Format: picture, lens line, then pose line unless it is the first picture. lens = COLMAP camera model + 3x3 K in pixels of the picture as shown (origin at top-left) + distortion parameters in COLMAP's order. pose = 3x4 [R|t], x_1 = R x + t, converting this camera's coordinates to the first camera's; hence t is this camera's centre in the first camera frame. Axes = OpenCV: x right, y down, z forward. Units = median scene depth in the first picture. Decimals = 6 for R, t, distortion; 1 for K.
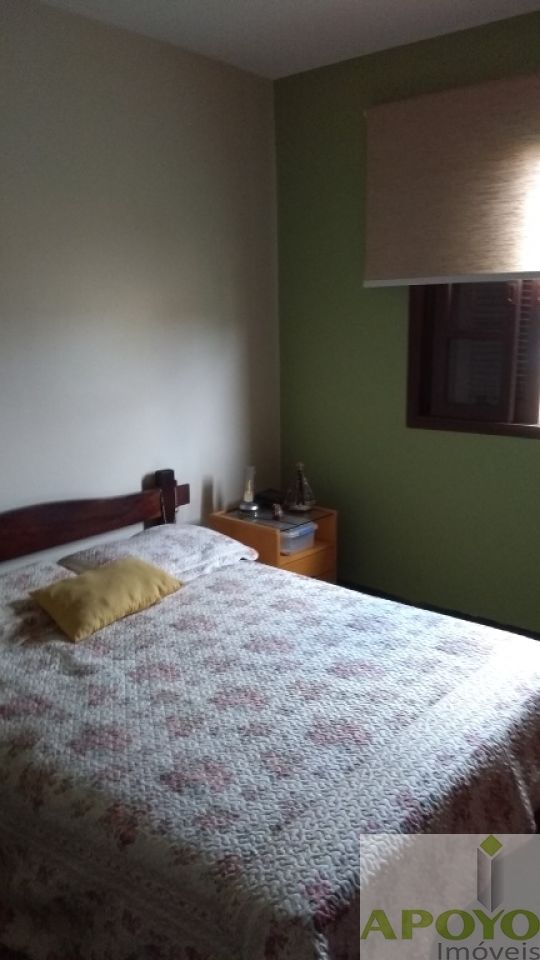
lens RADIAL K [[746.6, 0, 263.9], [0, 746.6, 474.9], [0, 0, 1]] dist [0.072977, -0.083706]
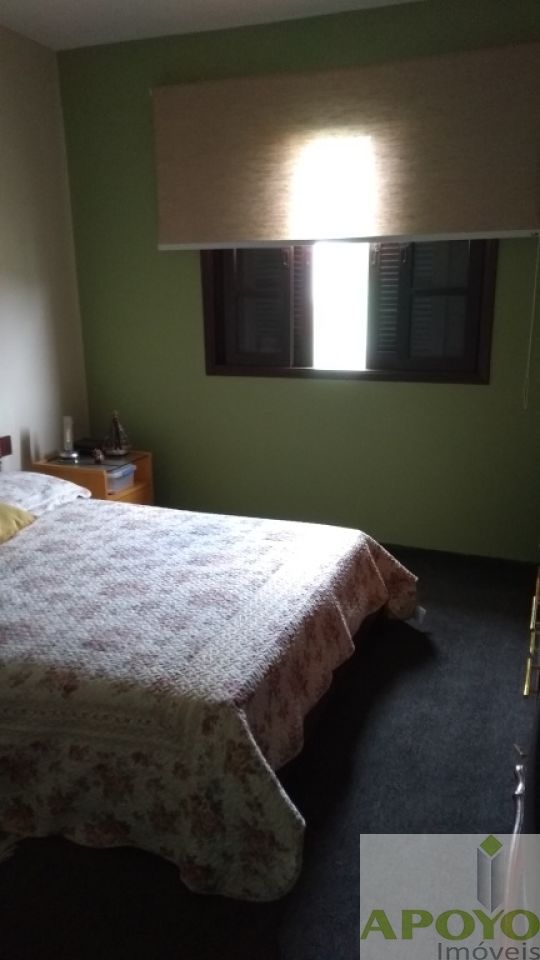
lens RADIAL K [[746.6, 0, 274.5], [0, 746.6, 485.9], [0, 0, 1]] dist [0.072977, -0.083706]
pose [[0.935591, -0.086422, 0.342346, -0.178514], [0.071250, 0.995847, 0.056673, 0.071827], [-0.345822, -0.028631, 0.937863, -0.179214]]
